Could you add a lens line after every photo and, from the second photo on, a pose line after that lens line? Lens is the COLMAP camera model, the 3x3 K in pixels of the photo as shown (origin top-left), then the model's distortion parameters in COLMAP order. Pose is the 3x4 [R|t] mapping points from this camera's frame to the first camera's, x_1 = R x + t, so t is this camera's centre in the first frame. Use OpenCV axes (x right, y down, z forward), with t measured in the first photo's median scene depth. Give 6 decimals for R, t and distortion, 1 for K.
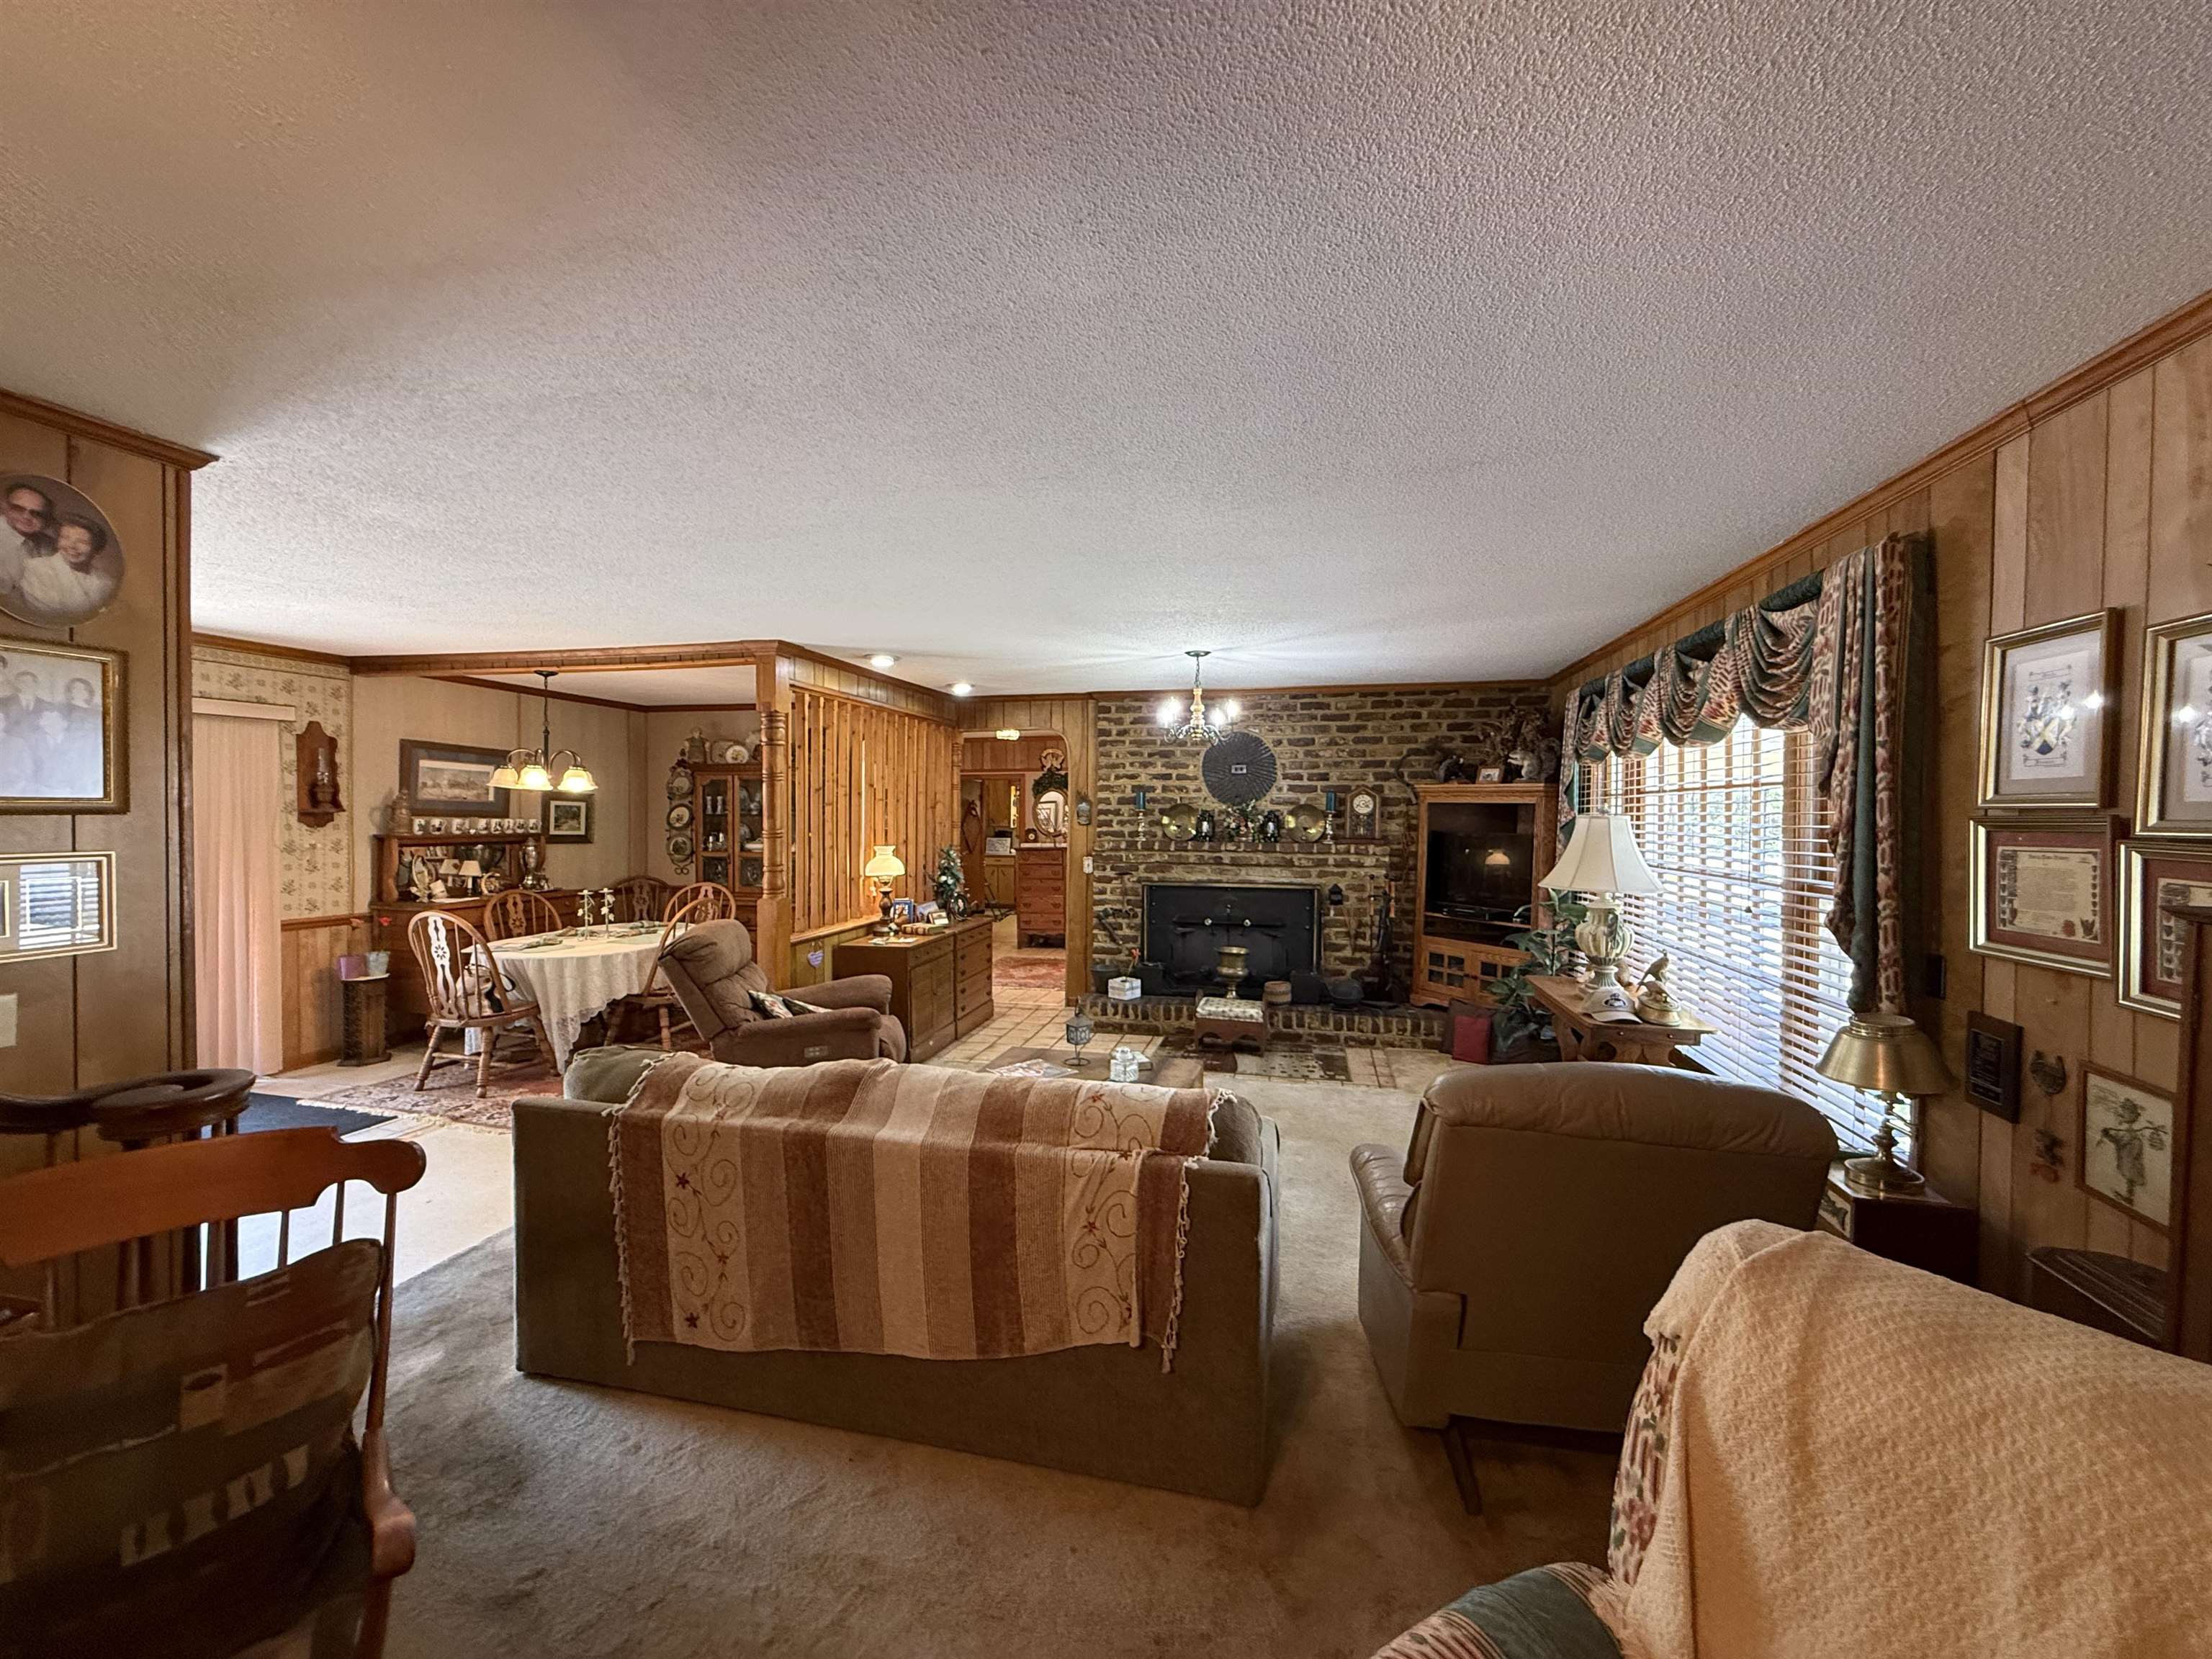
lens RADIAL K [[878.3, 0, 1102.7], [0, 878.3, 834.0], [0, 0, 1]] dist [-0.001689, -0.000009]
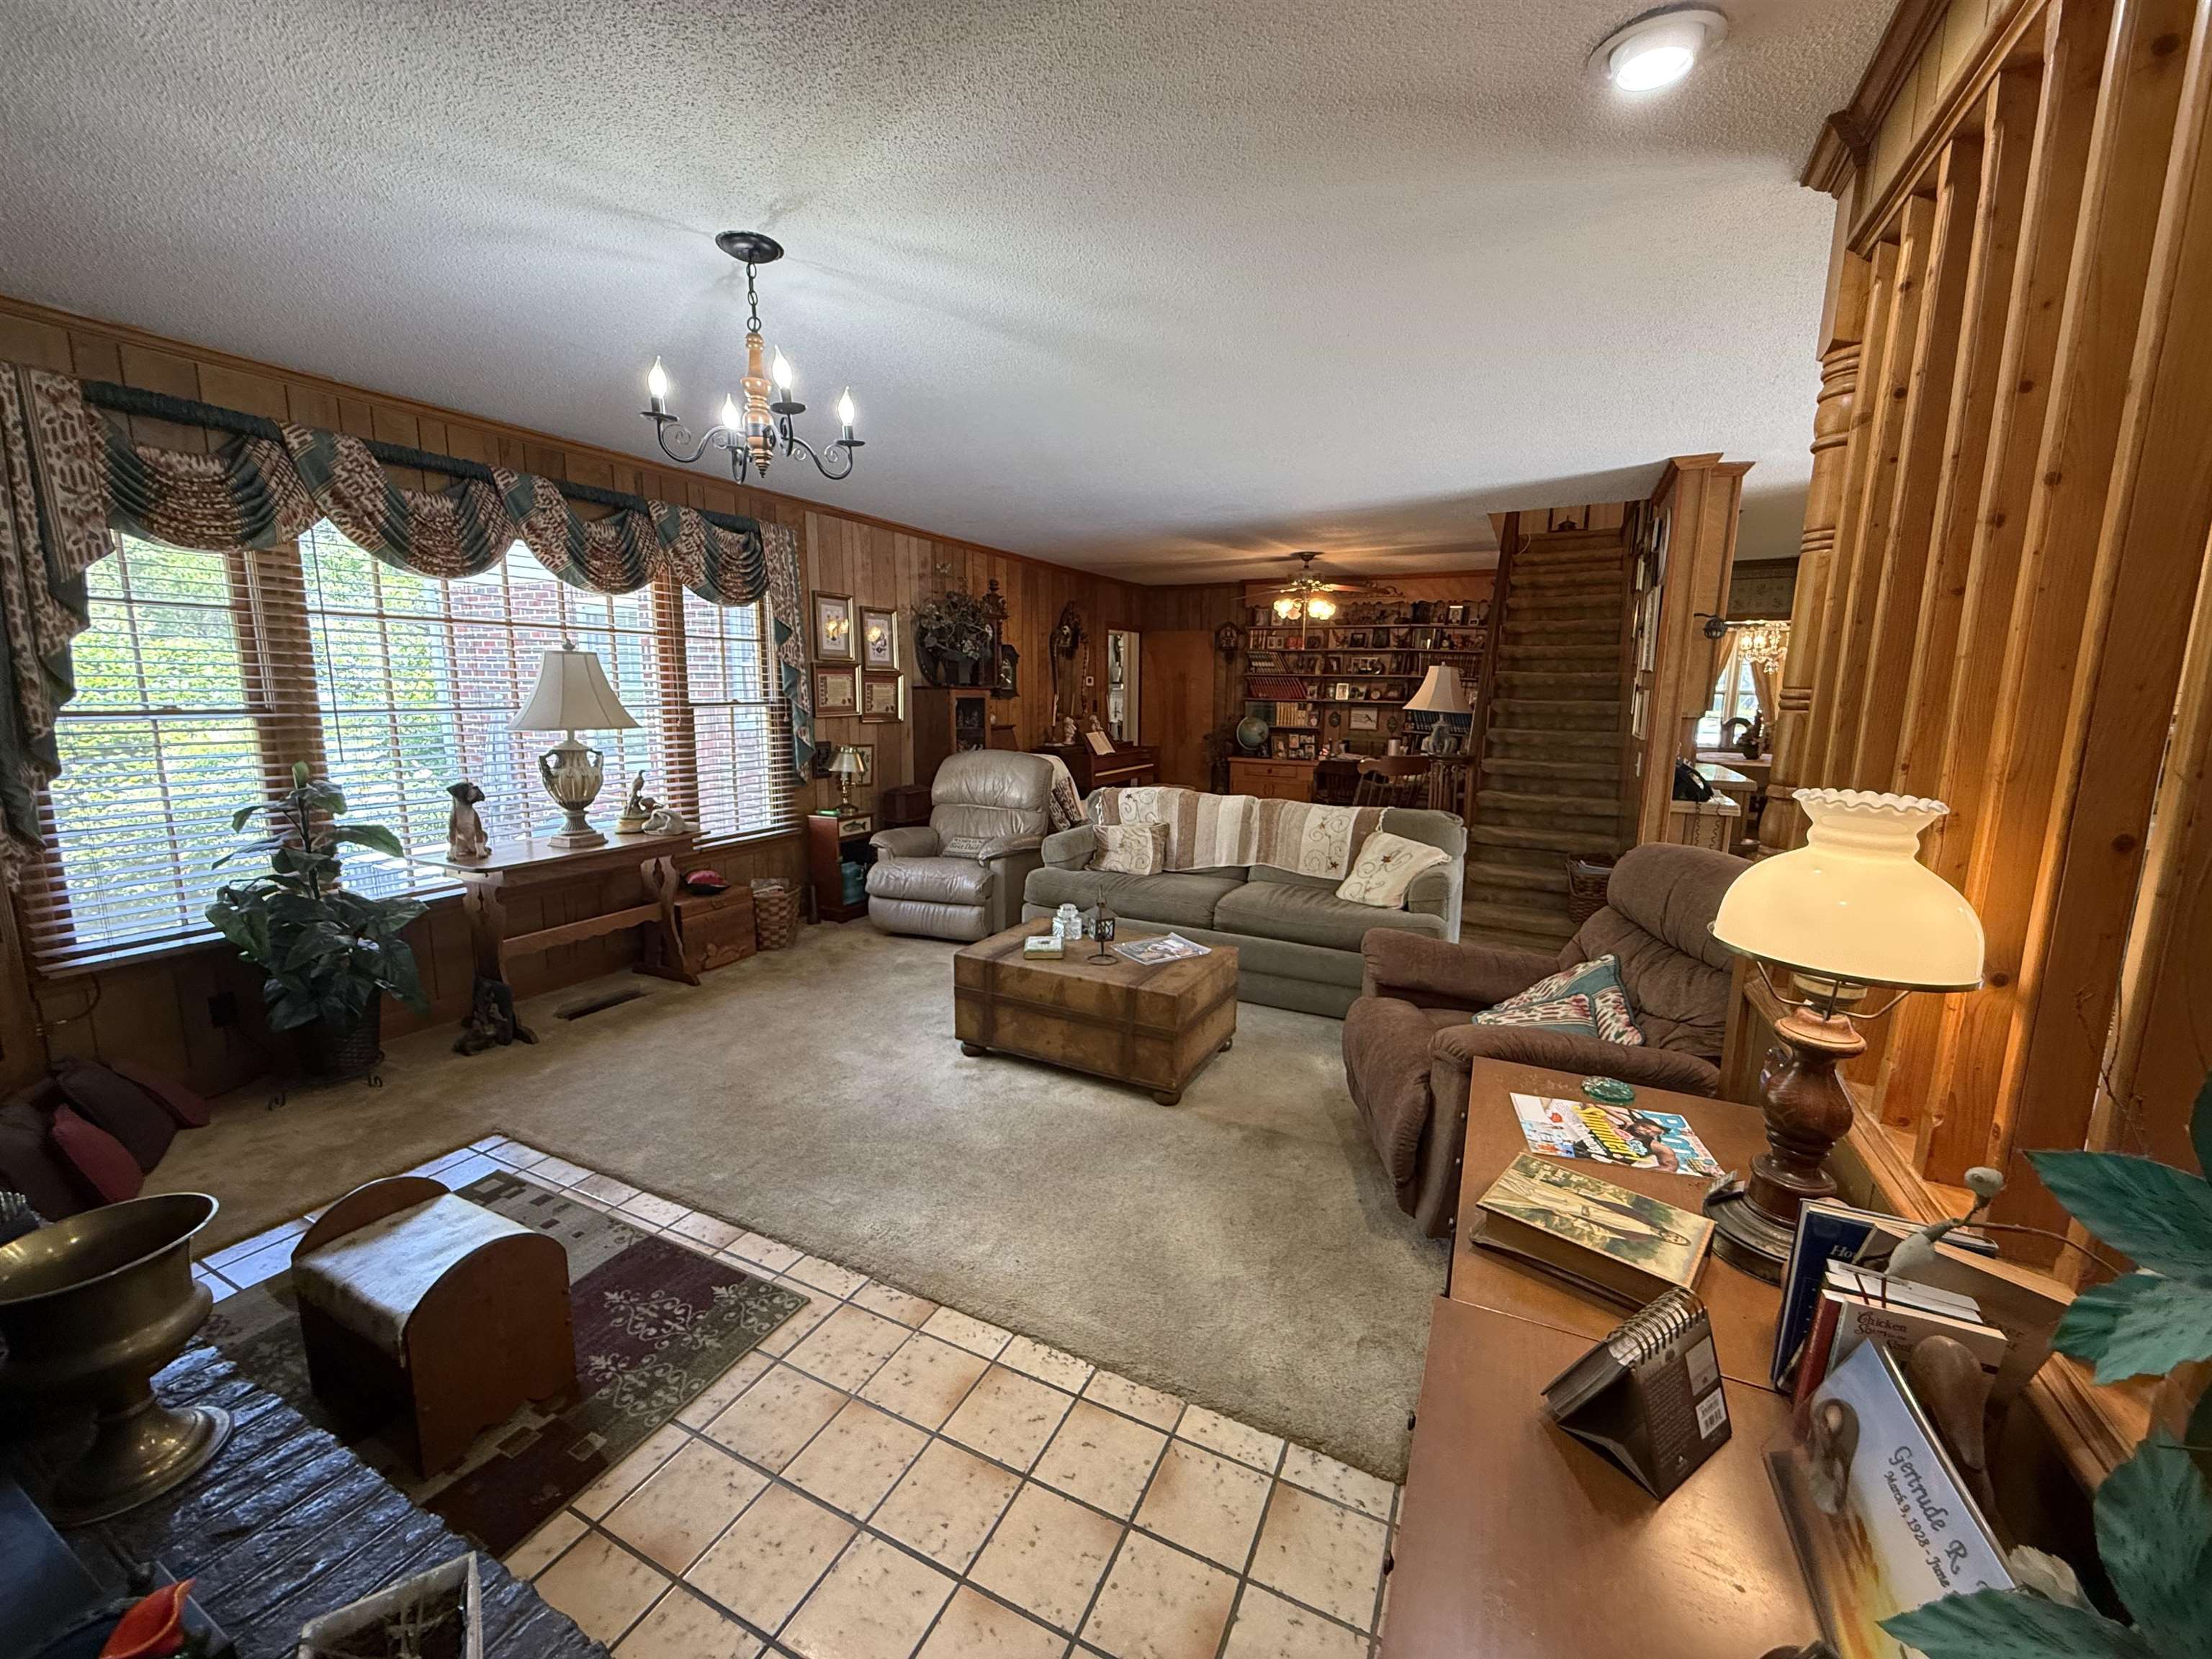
lens RADIAL K [[878.3, 0, 1102.8], [0, 878.3, 827.3], [0, 0, 1]] dist [-0.001689, -0.000009]
pose [[-0.973006, -0.053159, 0.224575, -0.128199], [-0.011845, 0.983330, 0.181442, -0.006850], [-0.230477, 0.173884, -0.957416, 1.090113]]
